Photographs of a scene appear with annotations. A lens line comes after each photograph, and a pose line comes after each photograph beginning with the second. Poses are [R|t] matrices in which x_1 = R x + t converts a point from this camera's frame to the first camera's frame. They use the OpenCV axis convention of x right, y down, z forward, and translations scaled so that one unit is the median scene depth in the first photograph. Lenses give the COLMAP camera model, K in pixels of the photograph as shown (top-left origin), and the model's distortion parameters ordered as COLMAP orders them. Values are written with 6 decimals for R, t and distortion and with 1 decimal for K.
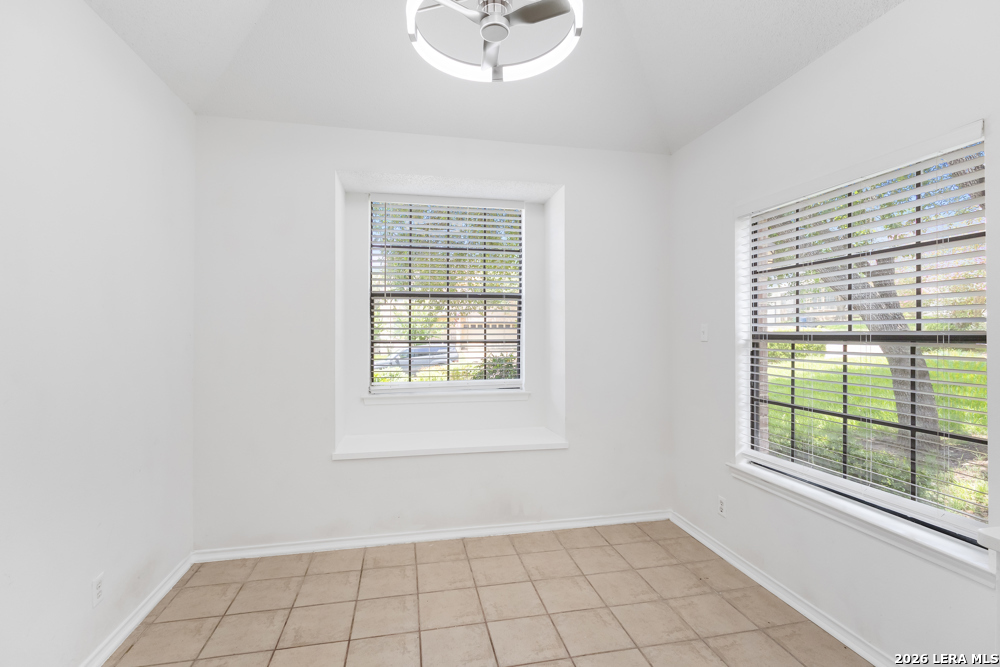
lens RADIAL K [[466.8, 0, 500.0], [0, 466.8, 333.5], [0, 0, 1]] dist [-0.002266, 0.001408]
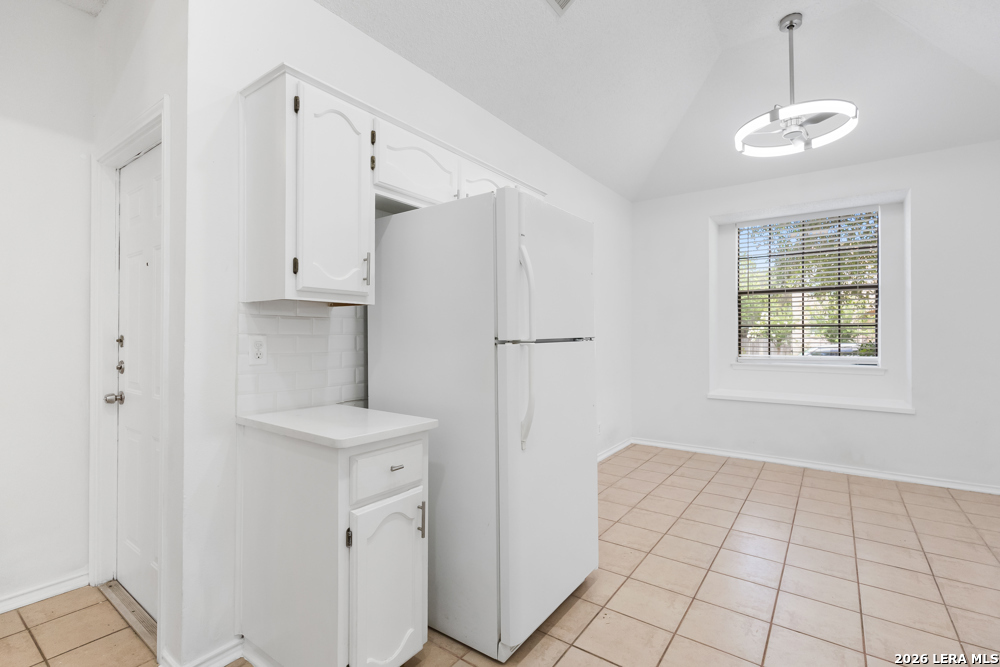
lens RADIAL K [[466.8, 0, 500.0], [0, 466.8, 333.5], [0, 0, 1]] dist [-0.002266, 0.001408]
pose [[0.677333, -0.003579, -0.735668, 0.281261], [0.002872, 0.999993, -0.002221, 0.042052], [0.735671, -0.000609, 0.677339, -0.509448]]
